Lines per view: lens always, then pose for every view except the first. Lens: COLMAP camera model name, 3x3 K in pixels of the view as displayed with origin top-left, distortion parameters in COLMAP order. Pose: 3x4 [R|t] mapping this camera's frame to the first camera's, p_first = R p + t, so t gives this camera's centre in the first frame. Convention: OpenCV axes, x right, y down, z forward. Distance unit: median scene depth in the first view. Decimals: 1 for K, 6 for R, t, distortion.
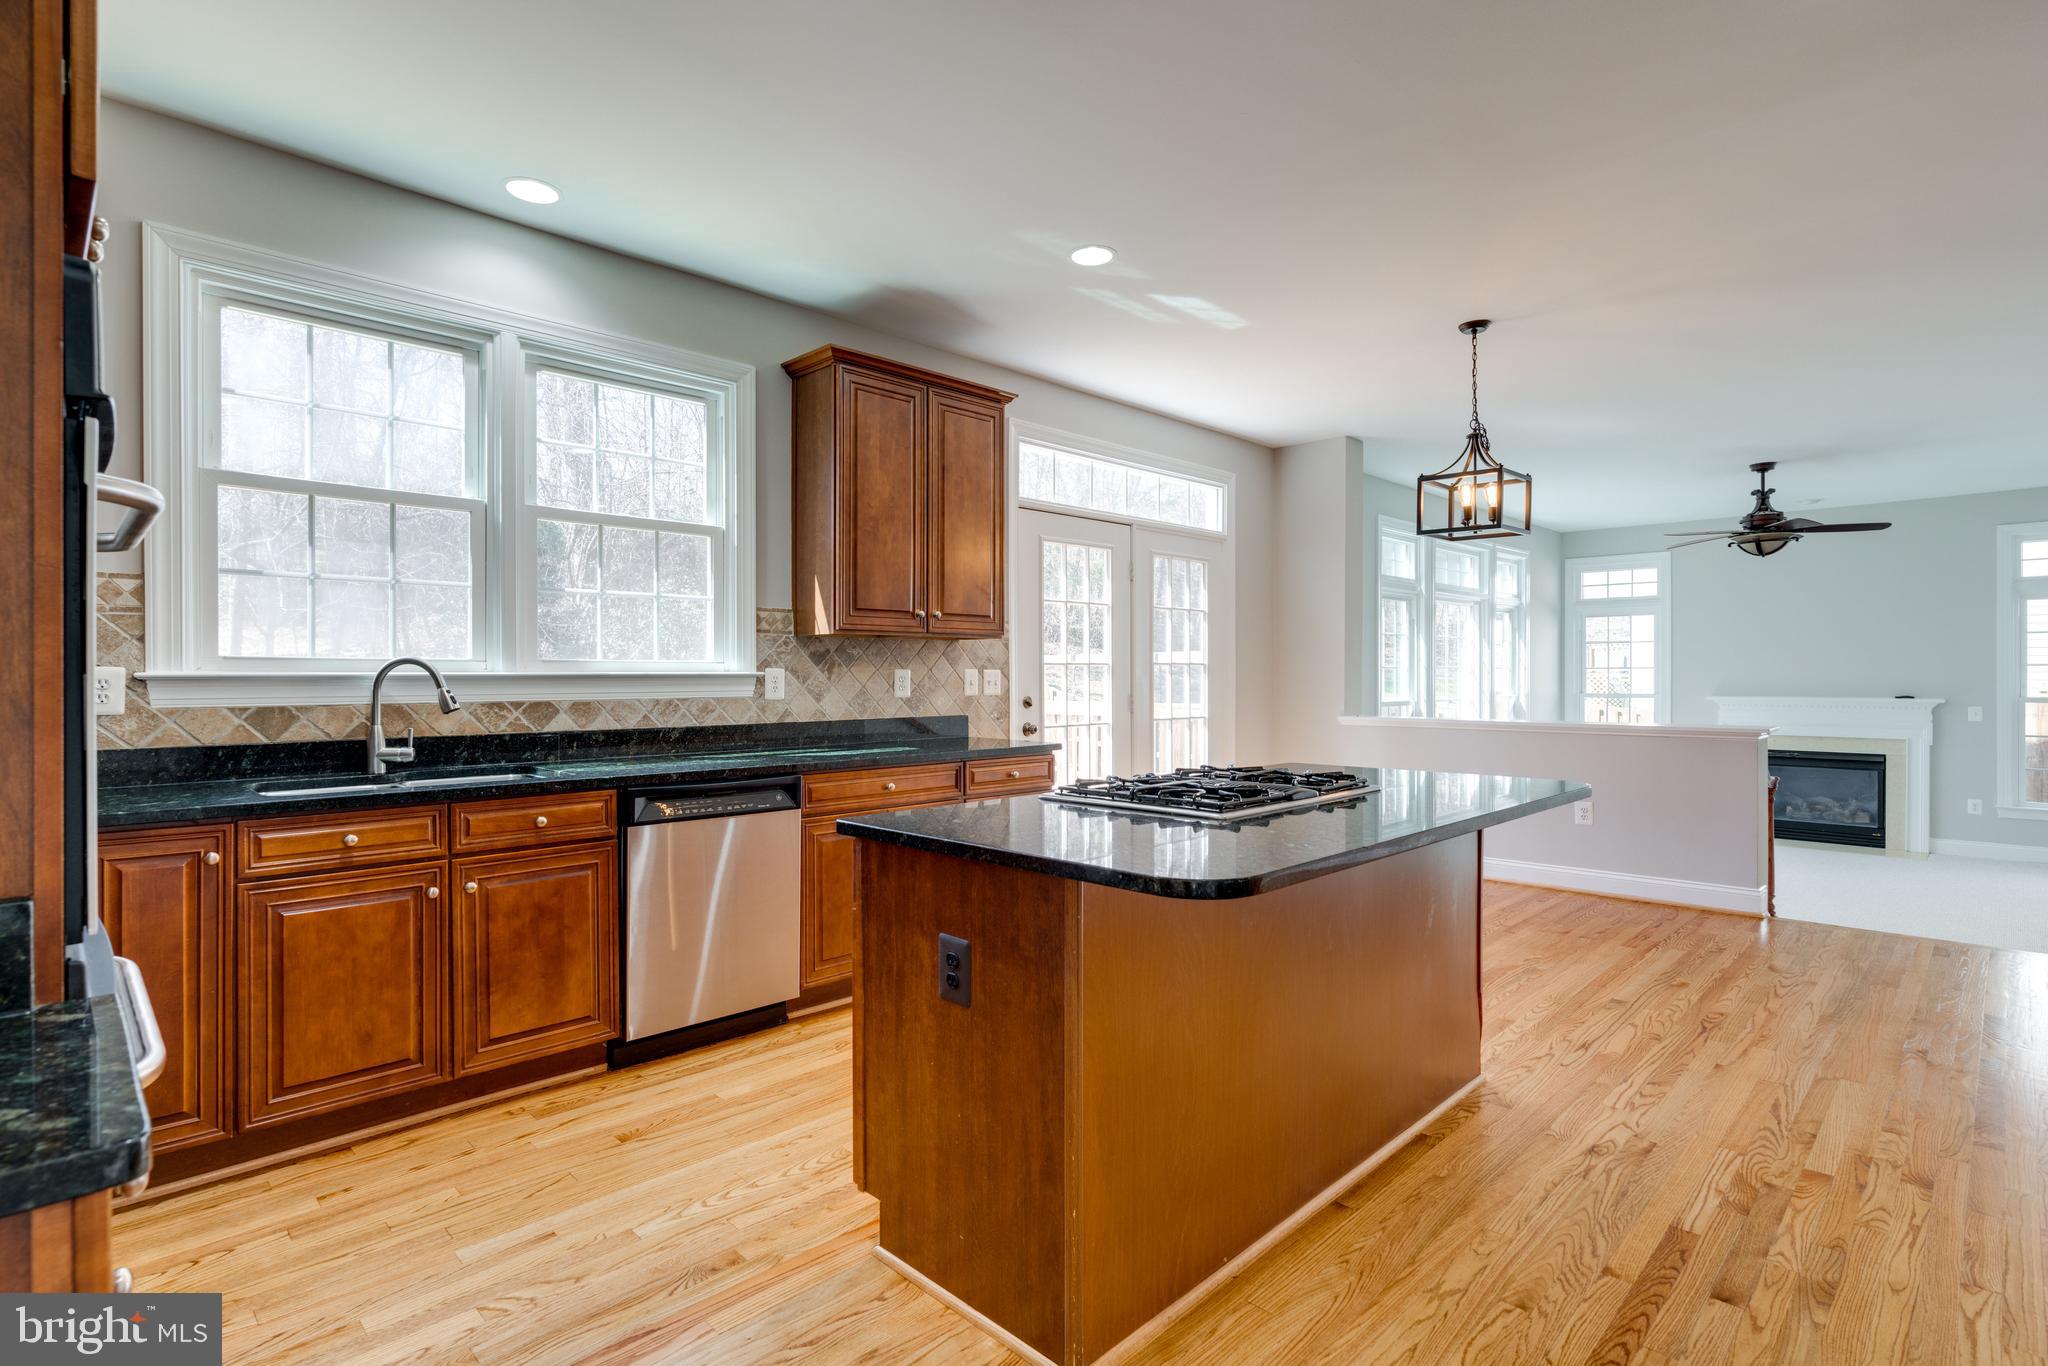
lens RADIAL K [[984.9, 0, 1019.3], [0, 984.9, 679.6], [0, 0, 1]] dist [-0.000783, -0.000193]
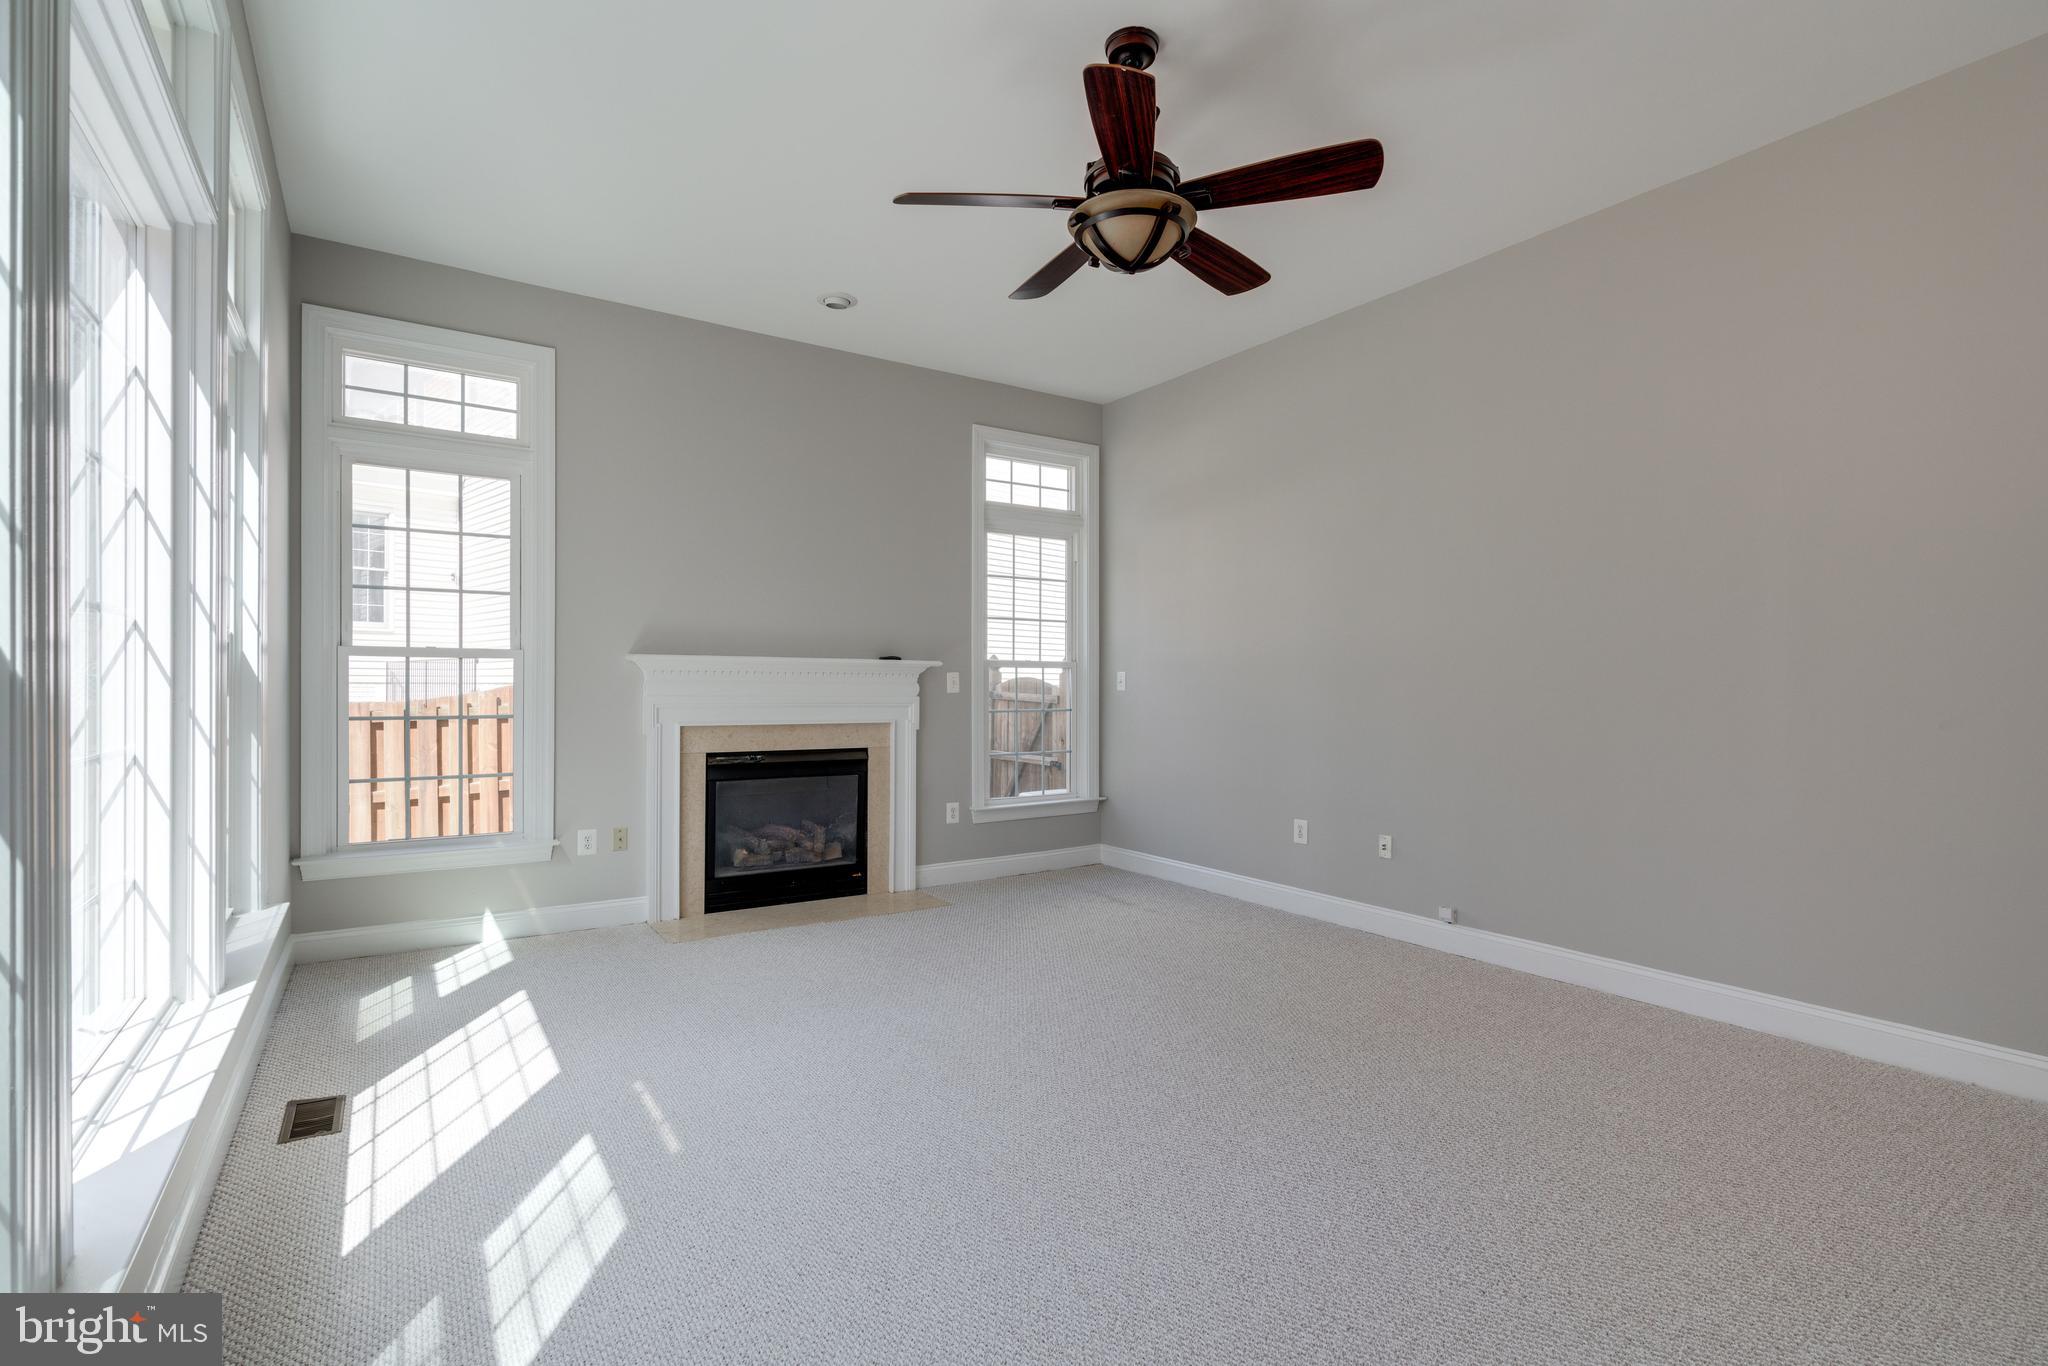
lens RADIAL K [[932.5, 0, 1021.2], [0, 932.5, 684.7], [0, 0, 1]] dist [-0.011638, -0.000211]
pose [[0.184372, 0.008483, 0.982820, 0.305398], [0.002943, 0.999954, -0.009183, 0.041508], [-0.982852, 0.004585, 0.184338, 0.804609]]
